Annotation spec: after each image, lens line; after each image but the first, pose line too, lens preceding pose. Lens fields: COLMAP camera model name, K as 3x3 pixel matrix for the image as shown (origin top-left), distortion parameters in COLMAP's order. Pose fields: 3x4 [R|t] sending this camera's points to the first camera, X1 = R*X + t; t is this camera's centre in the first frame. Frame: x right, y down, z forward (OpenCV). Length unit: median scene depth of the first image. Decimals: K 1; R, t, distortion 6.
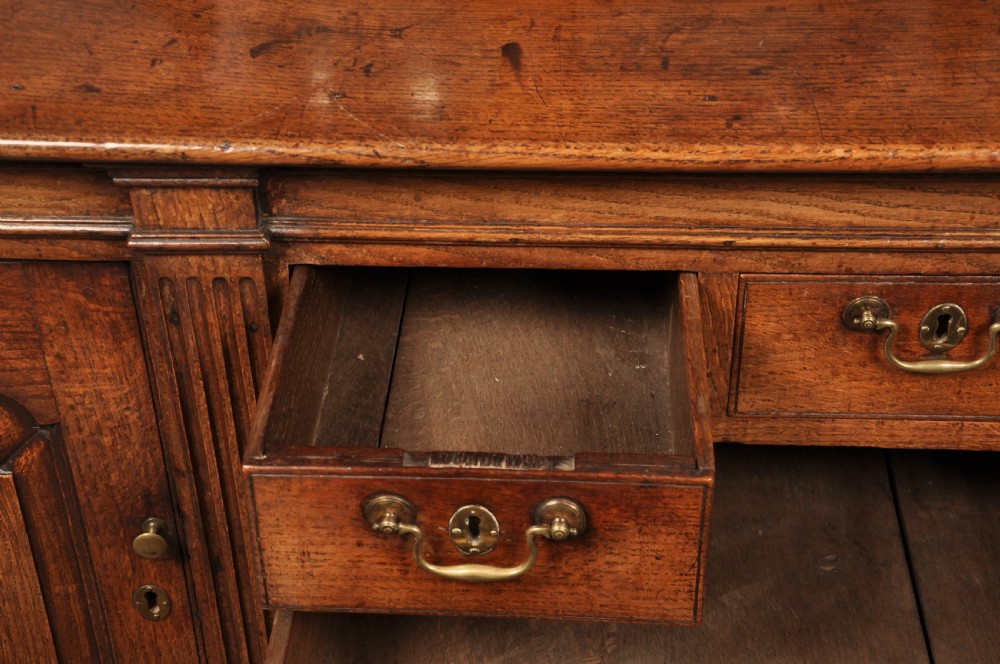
lens RADIAL K [[1639.8, 0, 495.1], [0, 1639.8, 334.5], [0, 0, 1]] dist [0.223322, 0.000000]
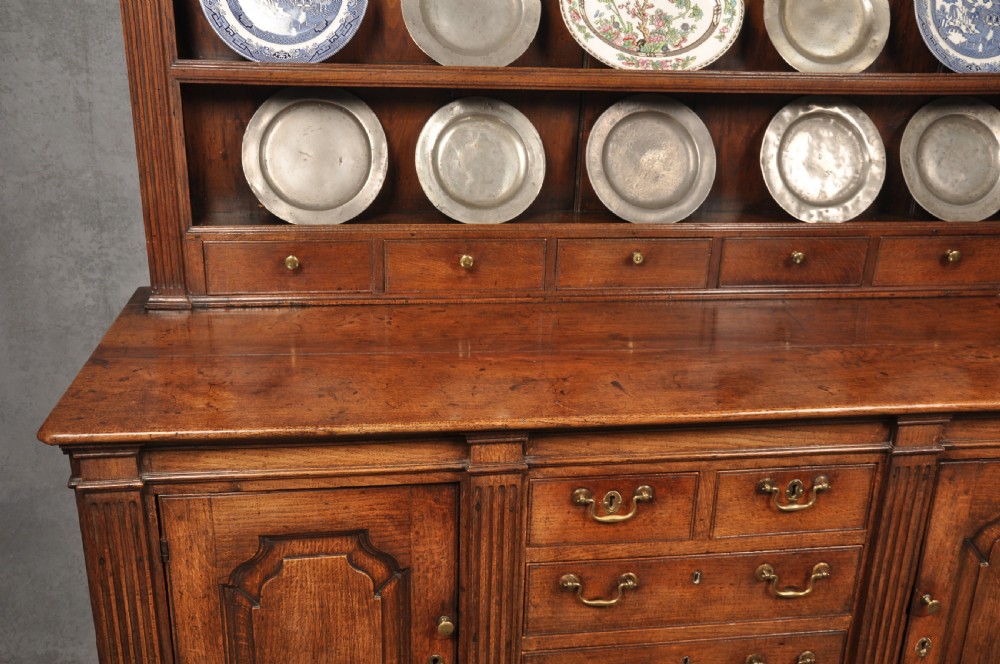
lens RADIAL K [[963.7, 0, 496.8], [0, 963.7, 331.1], [0, 0, 1]] dist [-0.011673, 0.000000]
pose [[0.981707, -0.025470, 0.188688, -0.414705], [0.083286, 0.948615, -0.305274, 0.167257], [-0.171217, 0.315405, 0.933383, -0.304799]]
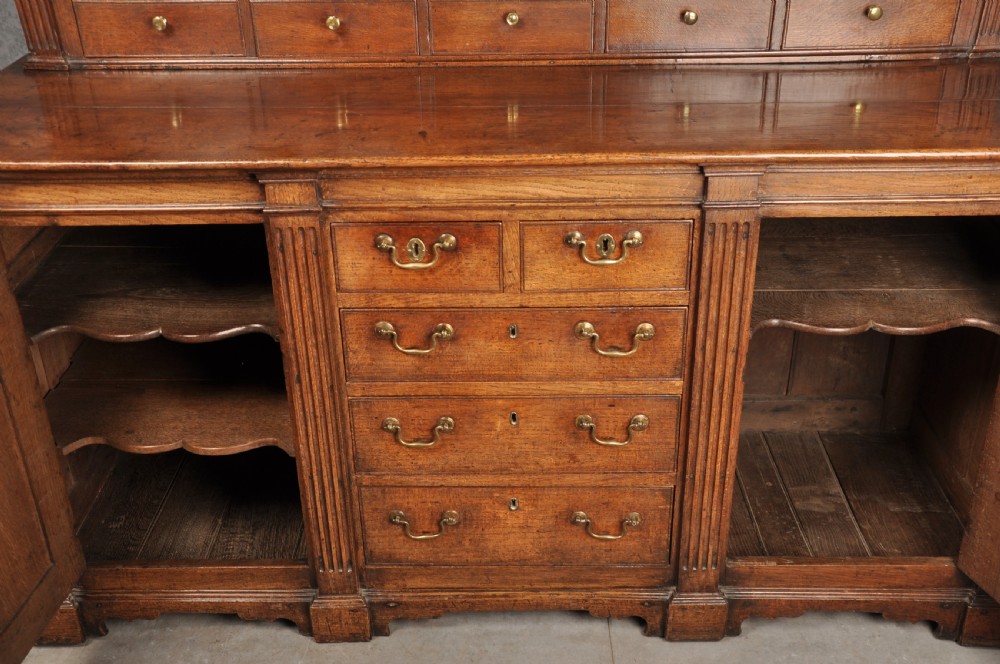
lens RADIAL K [[1067.2, 0, 491.6], [0, 1067.2, 331.5], [0, 0, 1]] dist [0.037140, 0.000000]
pose [[0.999420, -0.019614, 0.027824, 0.060524], [0.024268, 0.983686, -0.178252, 0.387979], [-0.023874, 0.178824, 0.983591, -0.483488]]
